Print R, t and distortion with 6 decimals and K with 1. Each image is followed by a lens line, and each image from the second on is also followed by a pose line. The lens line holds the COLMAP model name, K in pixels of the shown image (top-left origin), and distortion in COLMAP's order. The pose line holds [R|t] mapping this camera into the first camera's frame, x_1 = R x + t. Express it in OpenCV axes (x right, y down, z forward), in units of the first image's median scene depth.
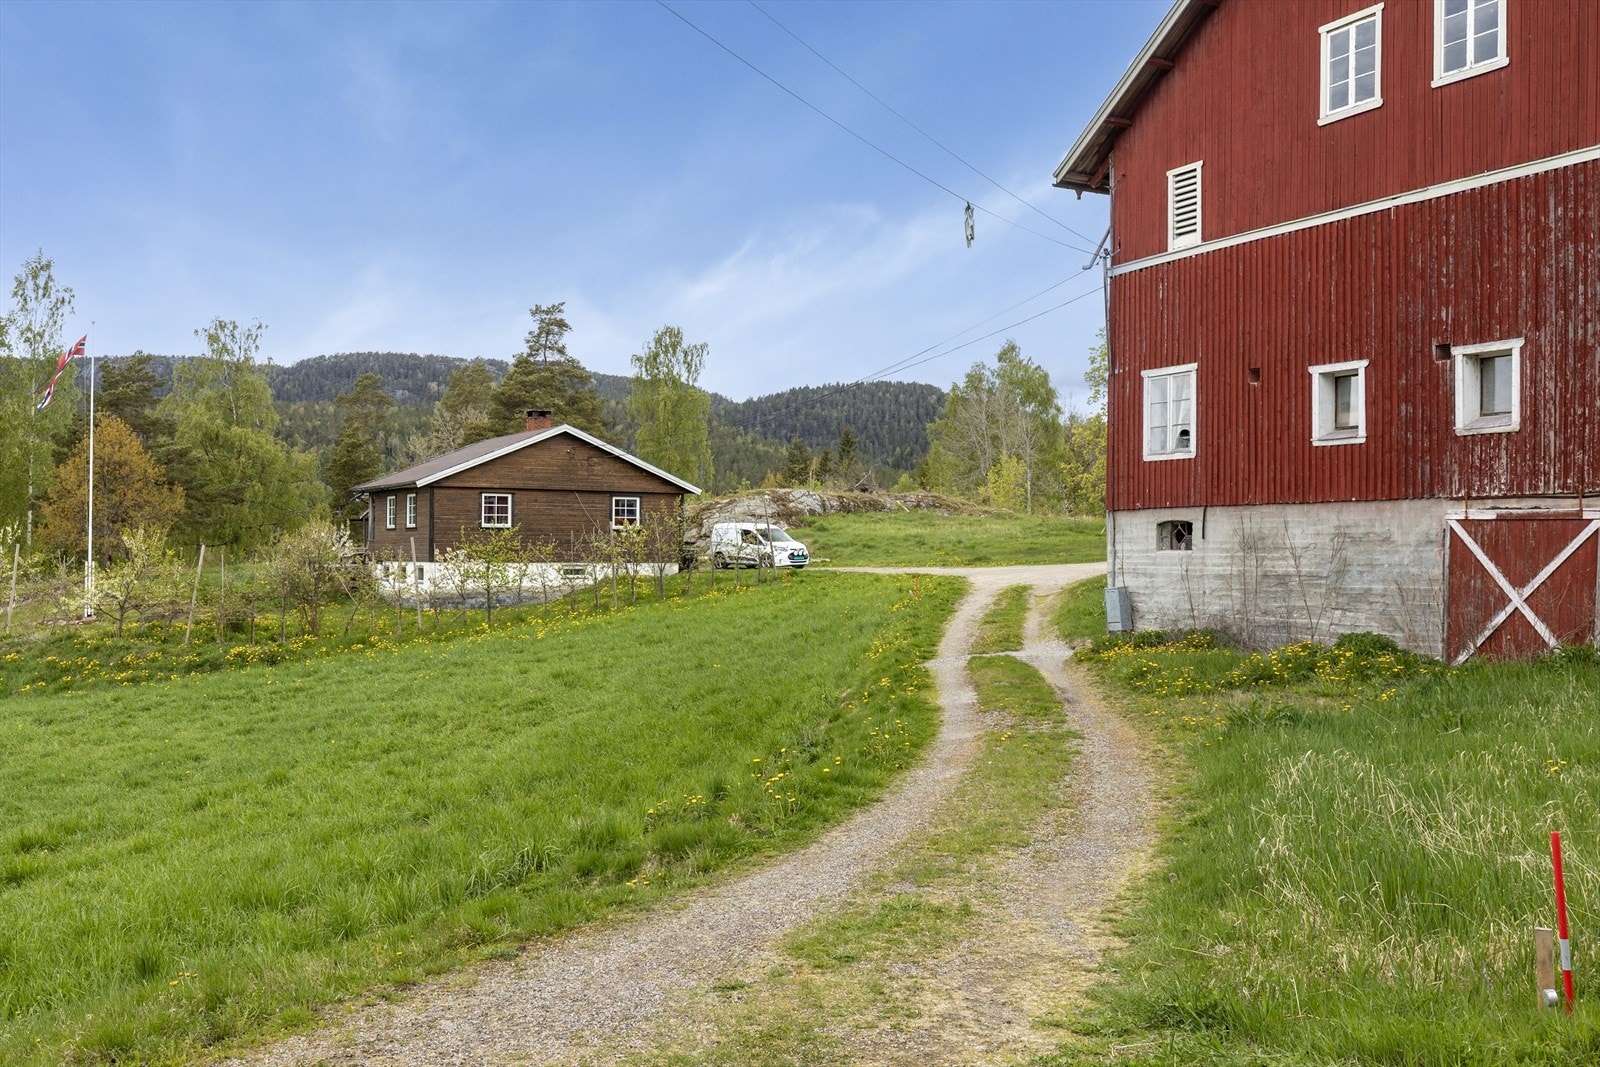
lens RADIAL K [[1535.1, 0, 800.0], [0, 1535.1, 533.5], [0, 0, 1]] dist [0.005899, -0.004455]
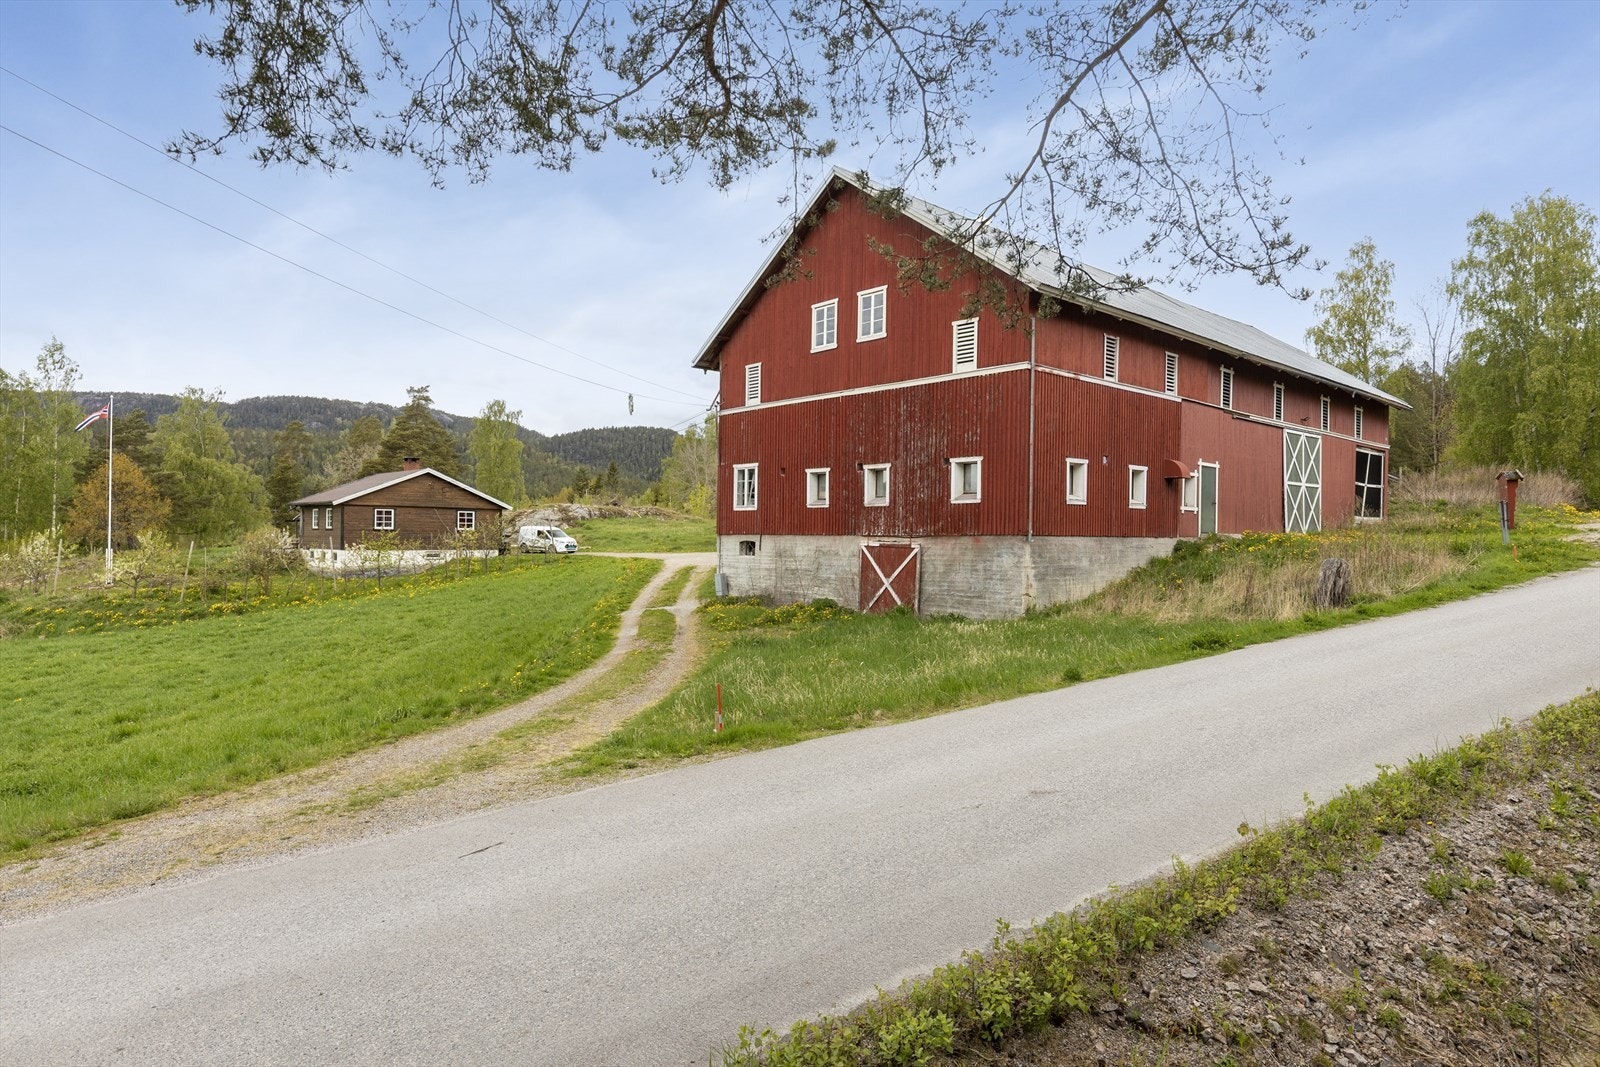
lens RADIAL K [[944.6, 0, 800.0], [0, 944.6, 533.5], [0, 0, 1]] dist [-0.004293, -0.000223]
pose [[0.975761, 0.006103, 0.218755, 0.025351], [-0.008919, 0.999890, 0.011888, -0.020387], [-0.218658, -0.013551, 0.975707, -0.133466]]
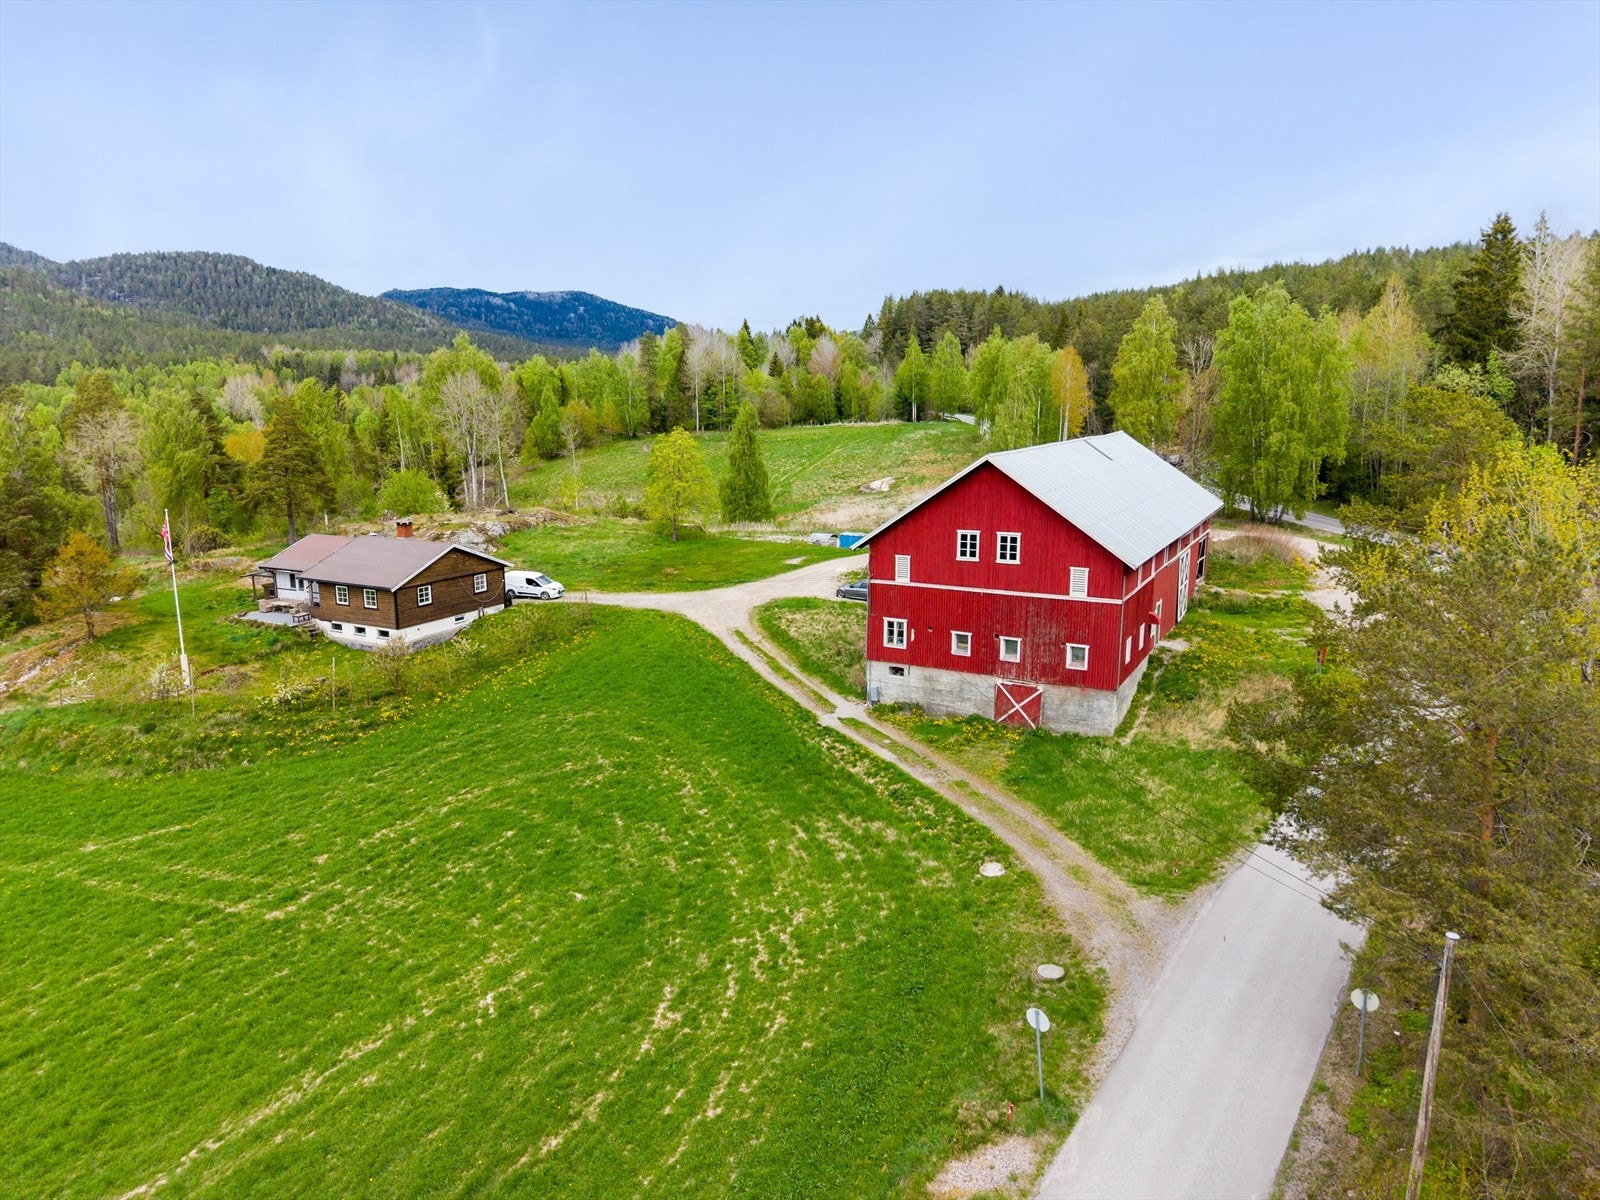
lens RADIAL K [[1059.8, 0, 800.0], [0, 1059.8, 600.0], [0, 0, 1]] dist [0.000587, -0.003485]
pose [[0.848912, -0.114182, 0.516054, -0.616725], [0.002800, 0.977343, 0.211641, -0.363413], [-0.528527, -0.178219, 0.829998, -0.392986]]
